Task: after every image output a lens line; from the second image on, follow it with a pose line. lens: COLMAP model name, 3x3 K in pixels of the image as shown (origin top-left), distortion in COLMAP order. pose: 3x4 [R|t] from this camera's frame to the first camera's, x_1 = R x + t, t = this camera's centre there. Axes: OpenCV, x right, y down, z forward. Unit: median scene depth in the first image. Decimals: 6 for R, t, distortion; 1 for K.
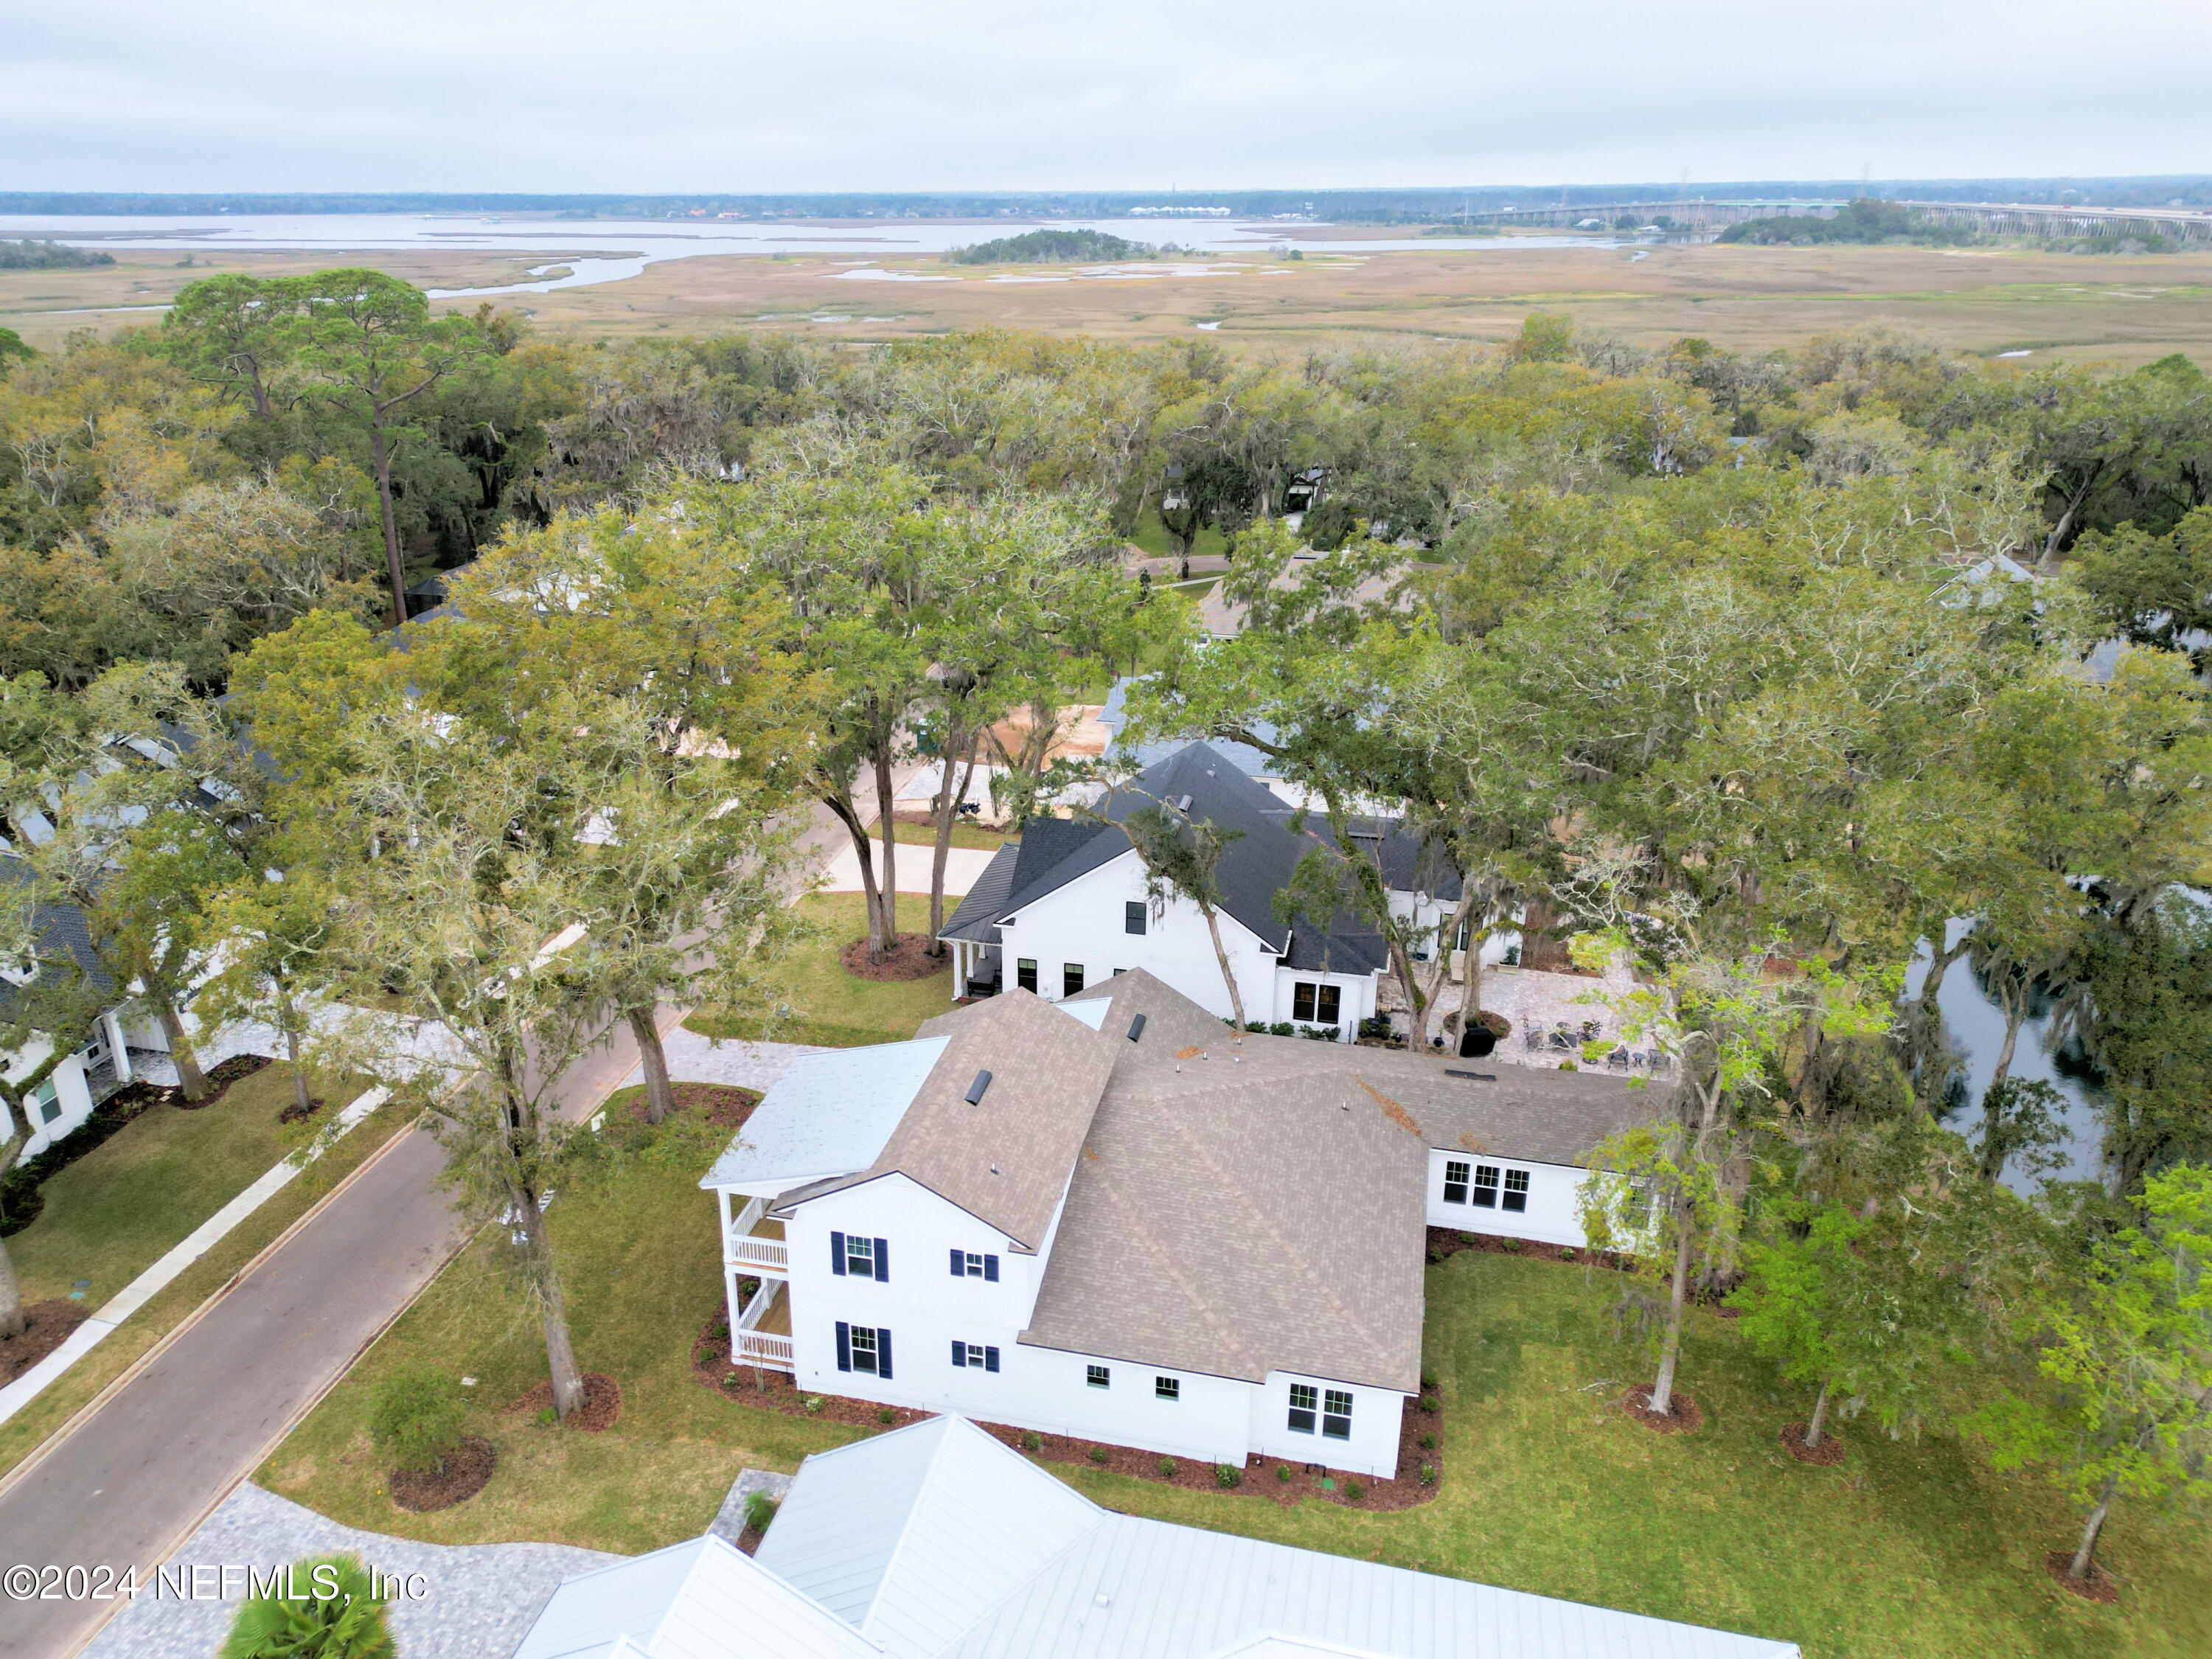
lens RADIAL K [[1608.5, 0, 1066.3], [0, 1608.5, 836.5], [0, 0, 1]] dist [0.056648, -0.046224]
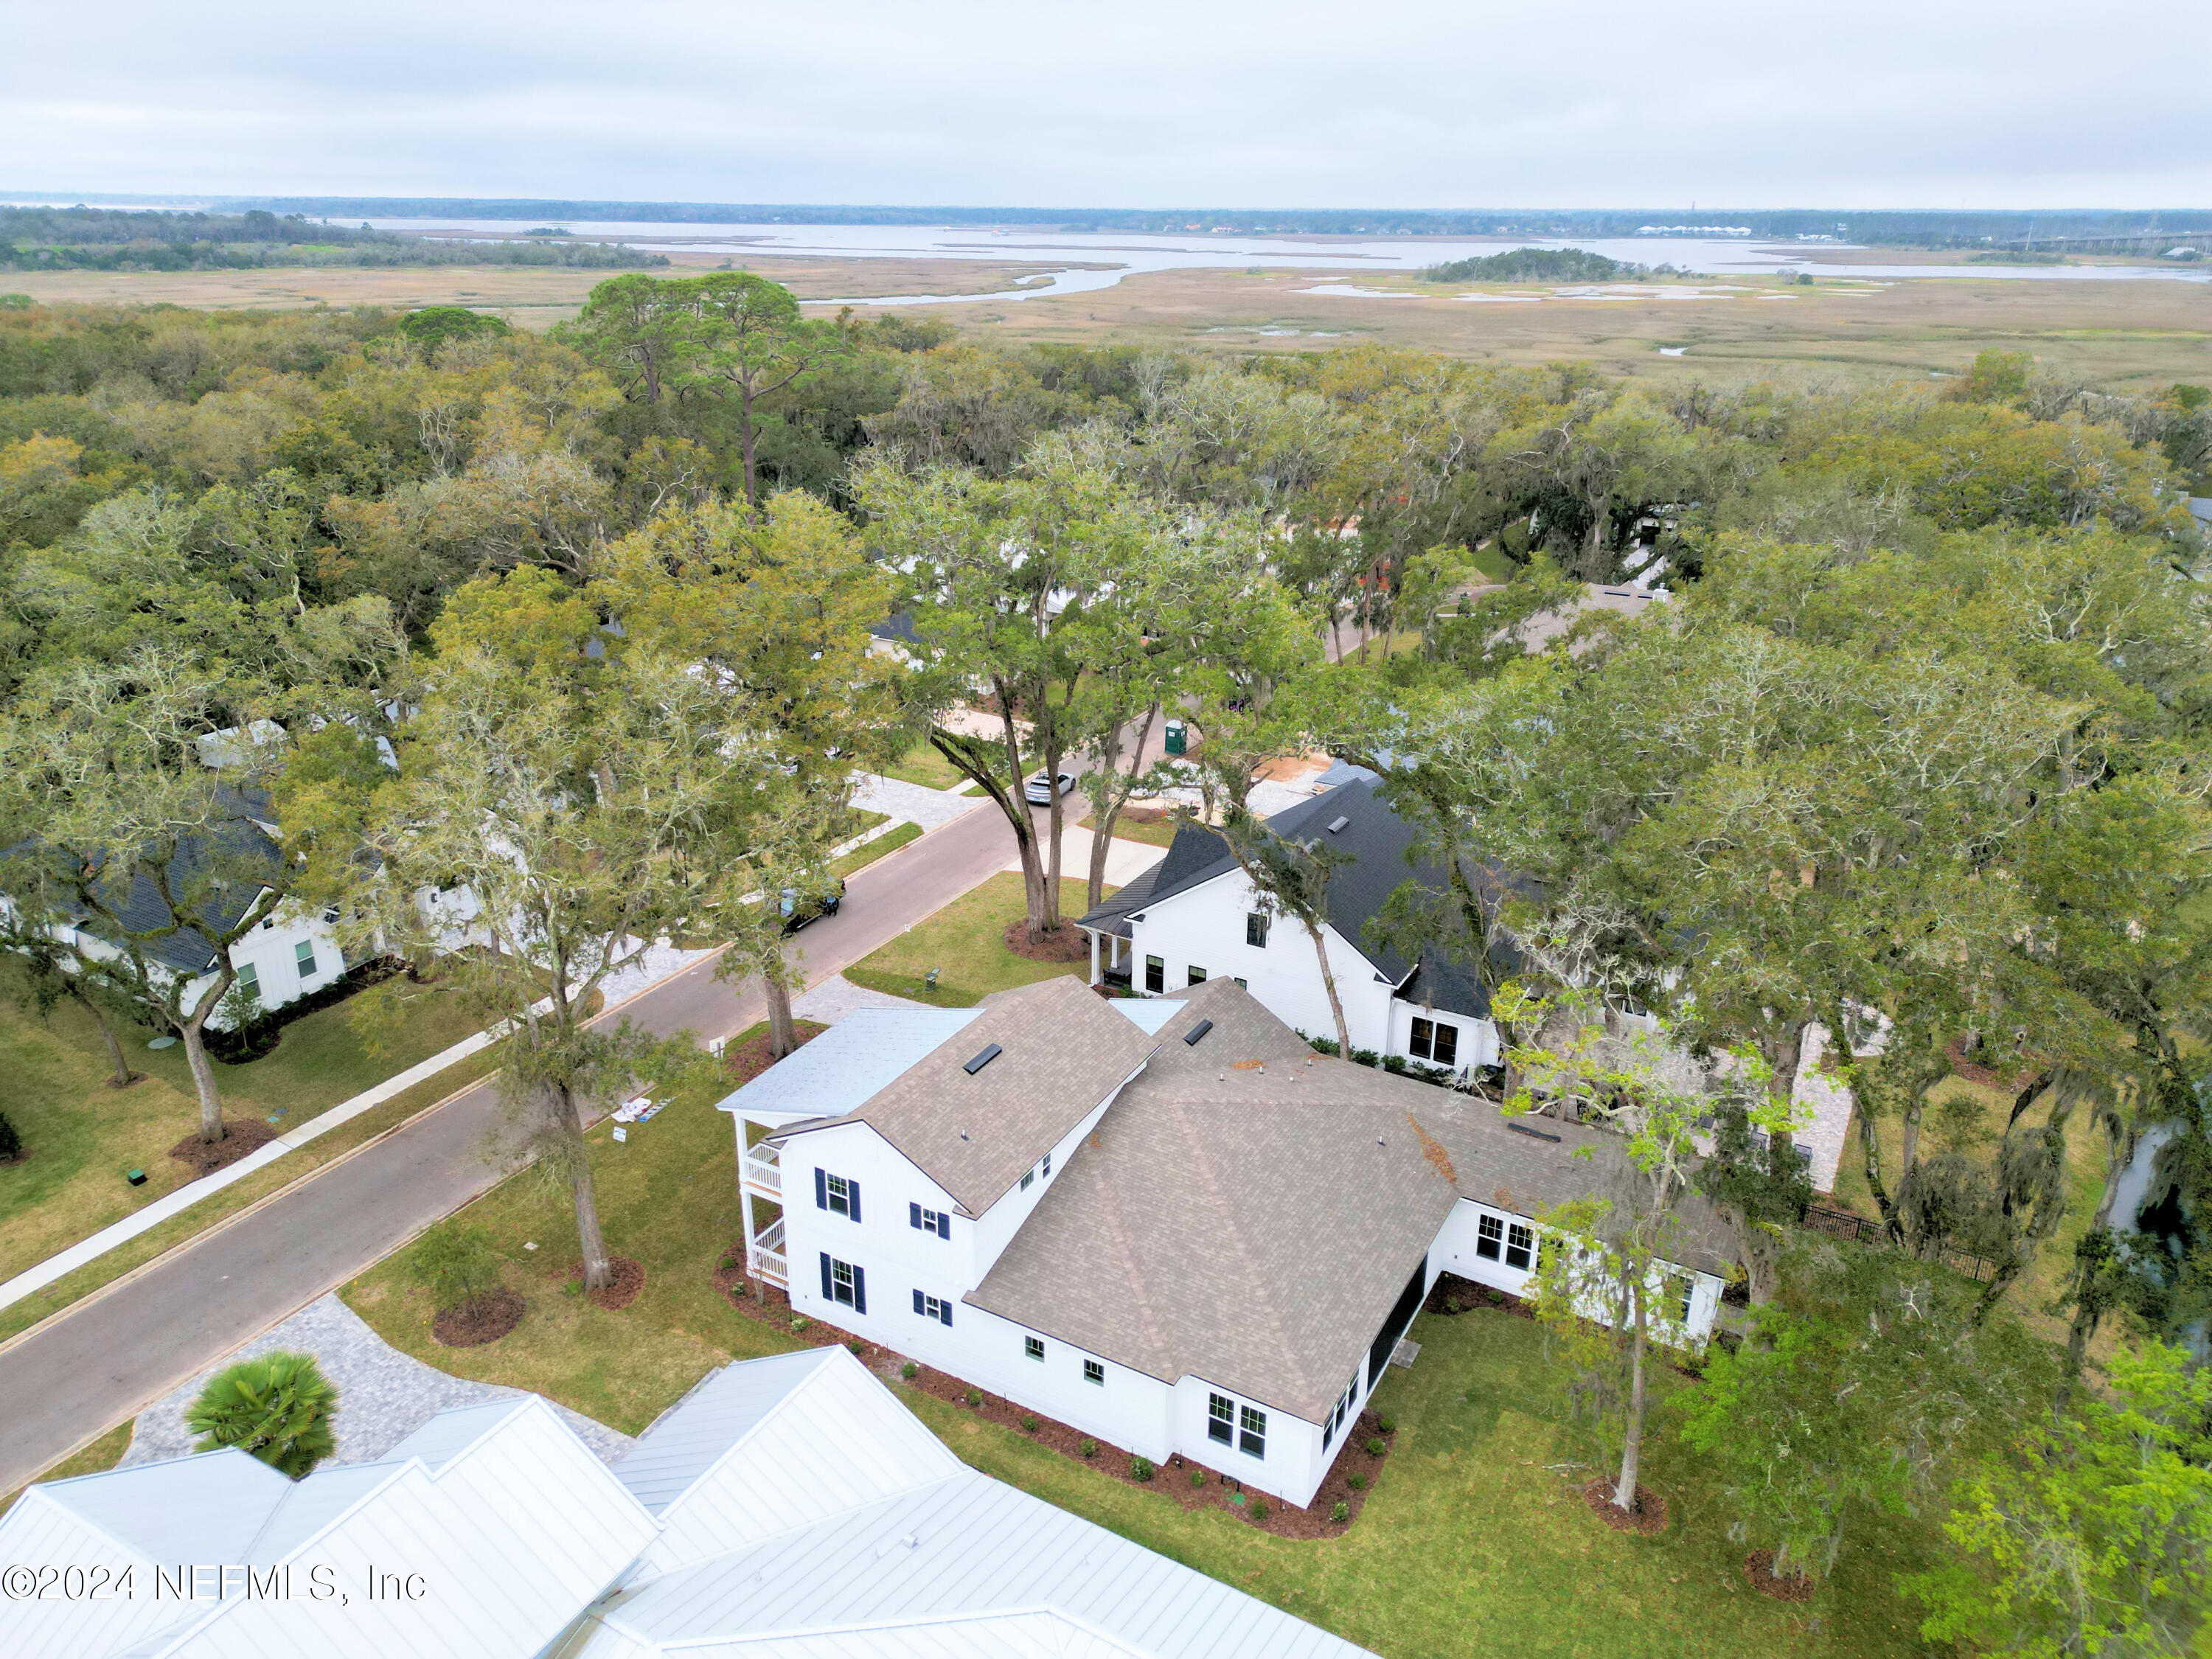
lens RADIAL K [[1588.6, 0, 1081.0], [0, 1588.6, 848.1], [0, 0, 1]] dist [0.053402, -0.038581]
pose [[0.959764, 0.117460, -0.255060, 0.215678], [-0.116944, 0.992989, 0.017242, -0.005616], [0.255297, 0.013280, 0.966771, 0.008076]]
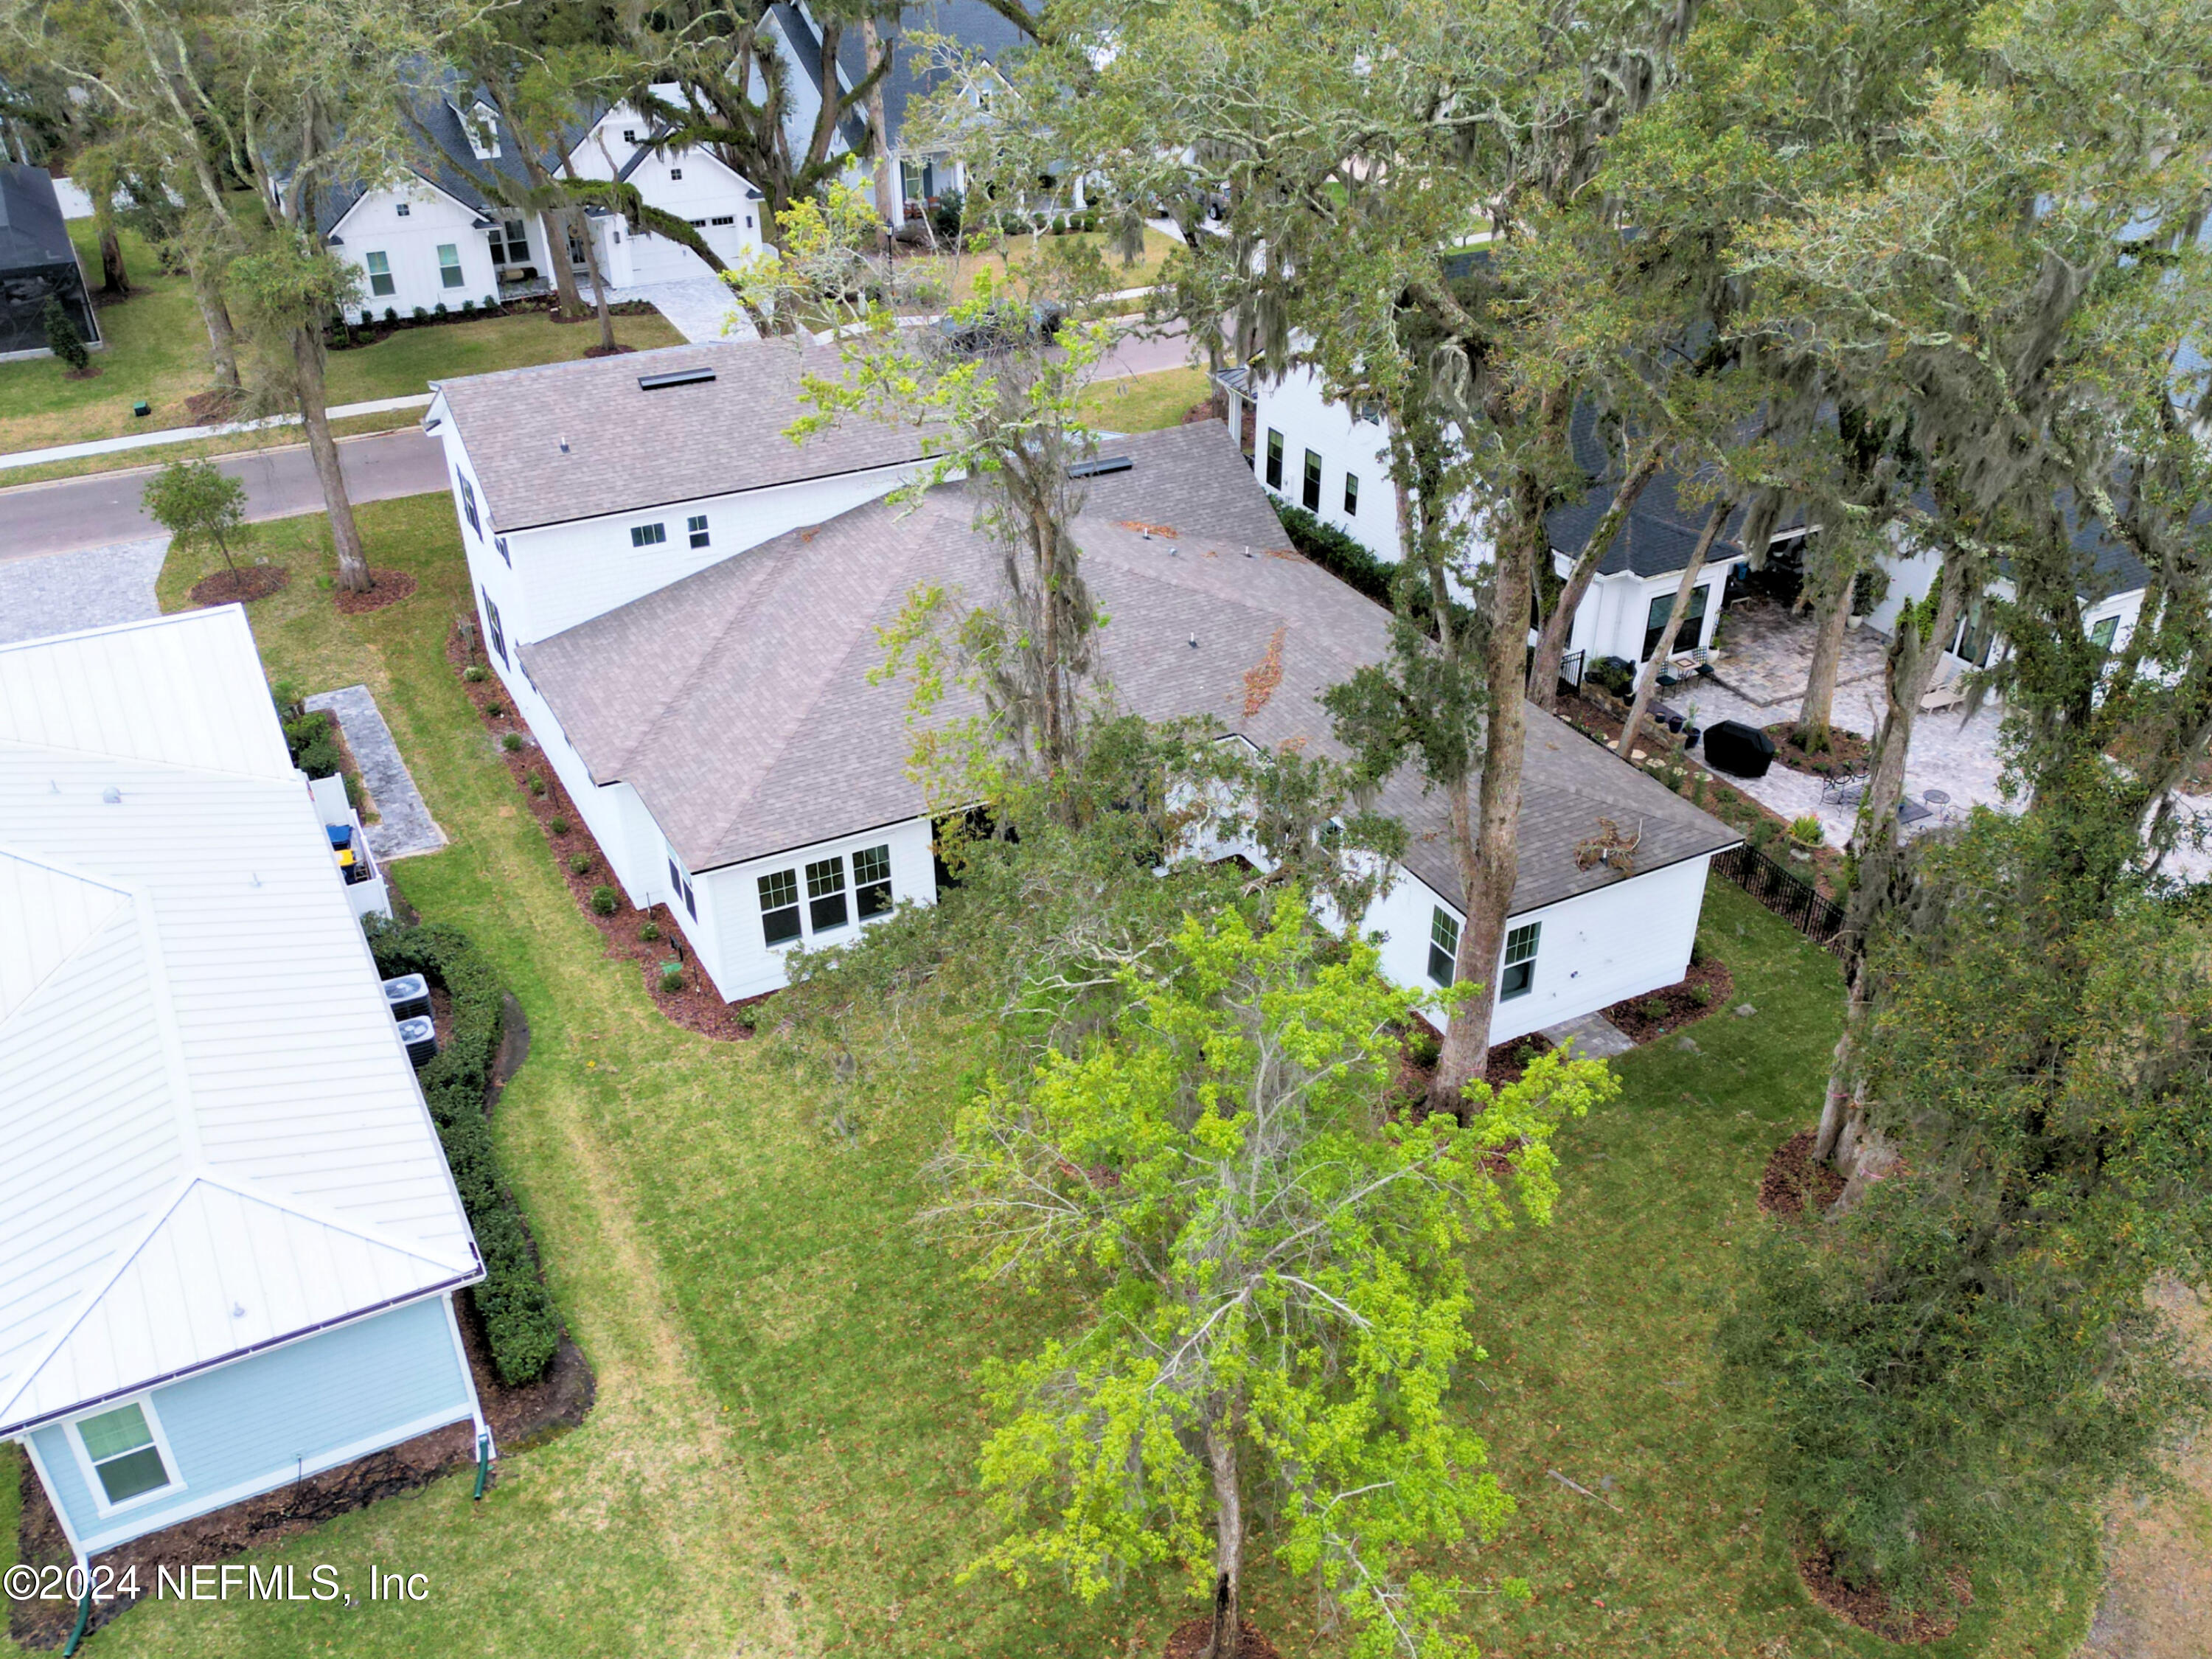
lens RADIAL K [[1905.6, 0, 1138.8], [0, 1905.6, 894.9], [0, 0, 1]] dist [0.072646, -0.100846]
pose [[0.660119, 0.414194, -0.626647, 0.667275], [-0.279921, 0.909791, 0.306472, 0.028517], [0.697057, -0.026896, 0.716511, 0.406279]]
